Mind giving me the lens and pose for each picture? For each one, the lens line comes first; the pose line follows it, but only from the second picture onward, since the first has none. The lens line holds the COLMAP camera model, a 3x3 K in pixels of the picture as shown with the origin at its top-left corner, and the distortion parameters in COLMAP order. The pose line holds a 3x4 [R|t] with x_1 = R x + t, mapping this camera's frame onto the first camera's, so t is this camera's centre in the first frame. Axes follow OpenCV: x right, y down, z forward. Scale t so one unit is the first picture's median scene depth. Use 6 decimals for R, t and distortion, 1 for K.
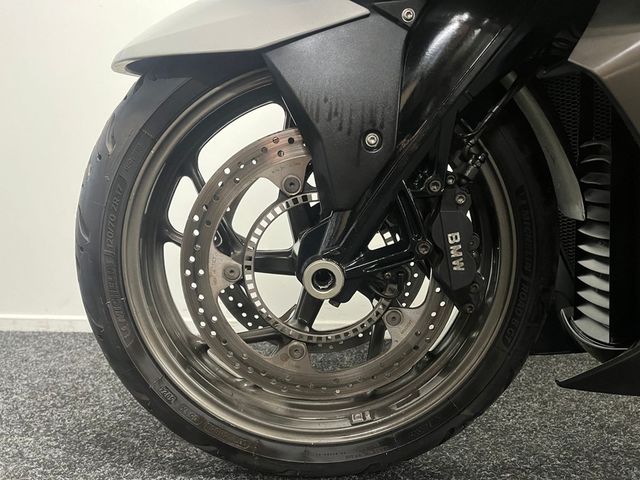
lens RADIAL K [[480.5, 0, 320.0], [0, 480.5, 240.0], [0, 0, 1]] dist [0.027531, -0.004695]
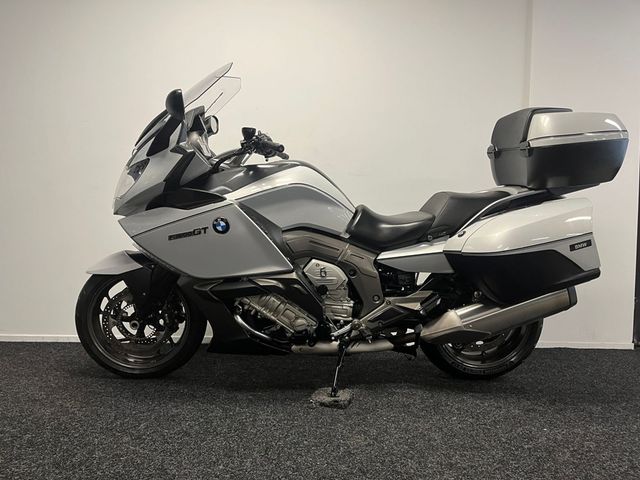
lens RADIAL K [[484.7, 0, 320.0], [0, 484.7, 240.0], [0, 0, 1]] dist [0.003138, -0.000598]
pose [[0.999301, -0.004980, 0.037058, 1.261231], [0.006208, 0.999433, -0.033103, -0.442255], [-0.036872, 0.033310, 0.998765, -2.858758]]
